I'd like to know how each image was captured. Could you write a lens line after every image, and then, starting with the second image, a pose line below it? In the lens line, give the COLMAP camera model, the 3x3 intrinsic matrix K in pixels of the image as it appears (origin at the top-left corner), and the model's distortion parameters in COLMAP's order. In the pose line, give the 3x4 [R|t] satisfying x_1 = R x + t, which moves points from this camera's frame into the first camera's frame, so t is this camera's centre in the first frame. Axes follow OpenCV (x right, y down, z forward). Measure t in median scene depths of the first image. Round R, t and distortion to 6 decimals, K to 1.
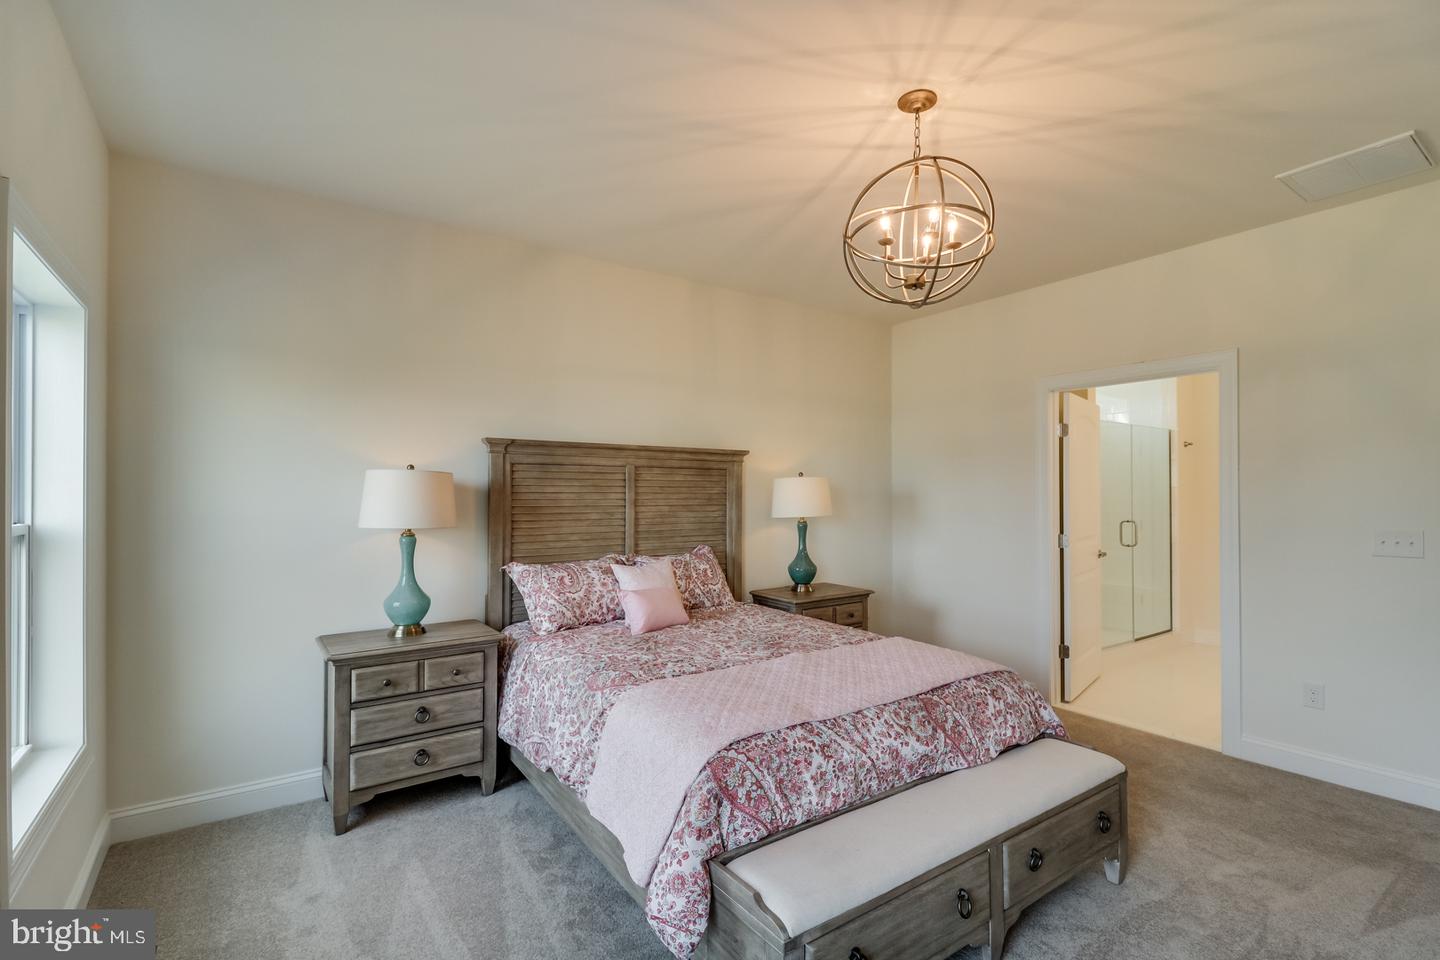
lens RADIAL K [[659.9, 0, 723.1], [0, 659.9, 489.3], [0, 0, 1]] dist [0.017022, -0.008235]
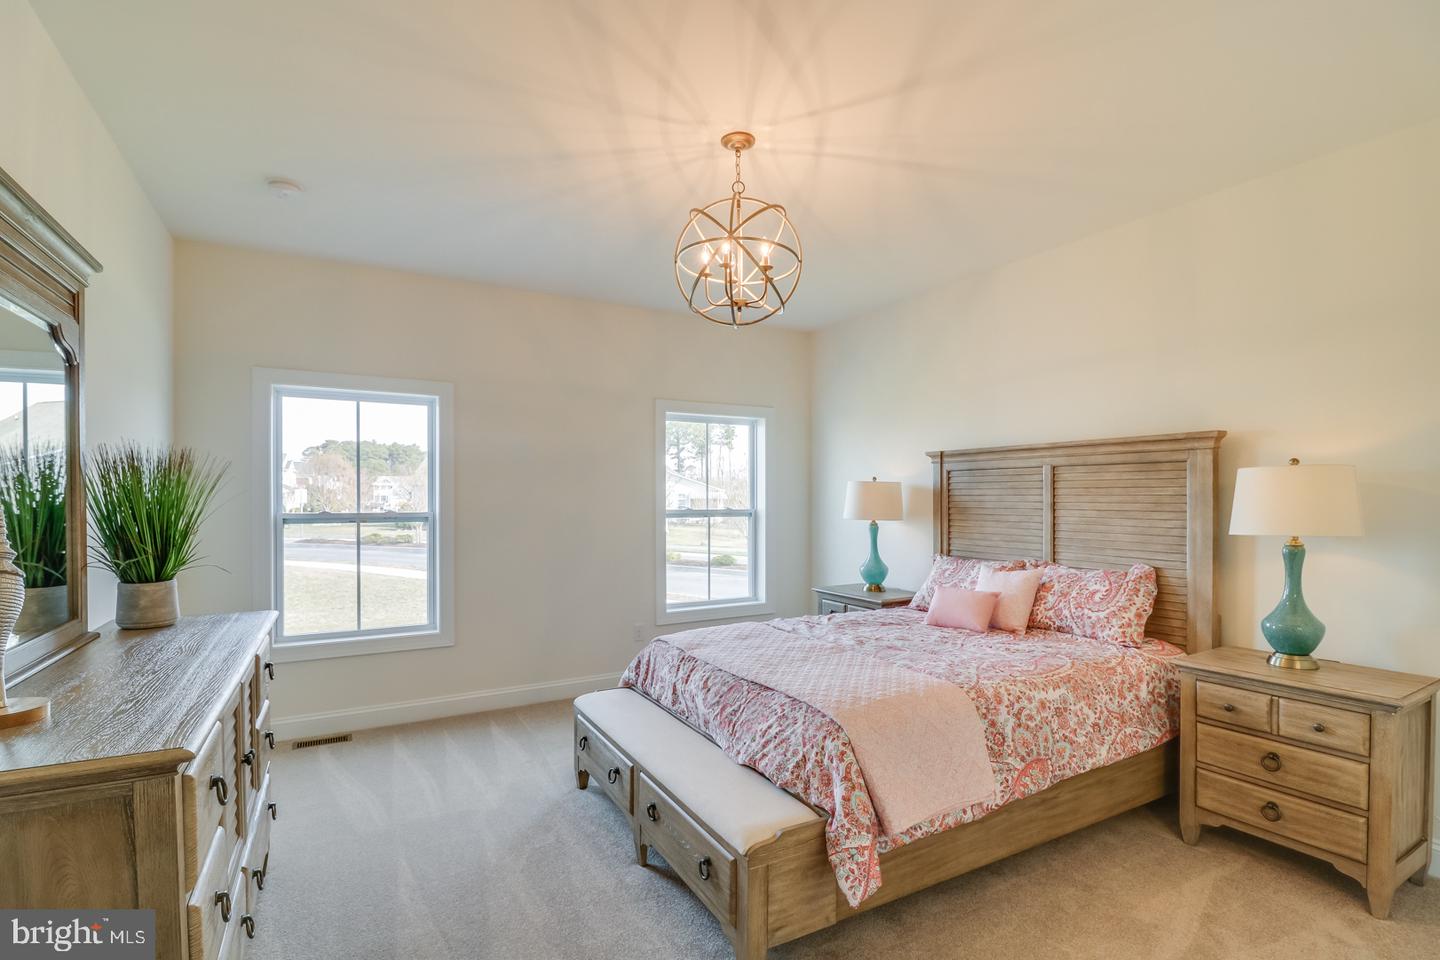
lens RADIAL K [[666.1, 0, 720.4], [0, 666.1, 495.8], [0, 0, 1]] dist [0.013132, -0.013585]
pose [[-0.096446, -0.001431, -0.995337, 0.879310], [0.007013, 0.999973, -0.002117, 0.005645], [0.995314, -0.007184, -0.096433, 0.672462]]
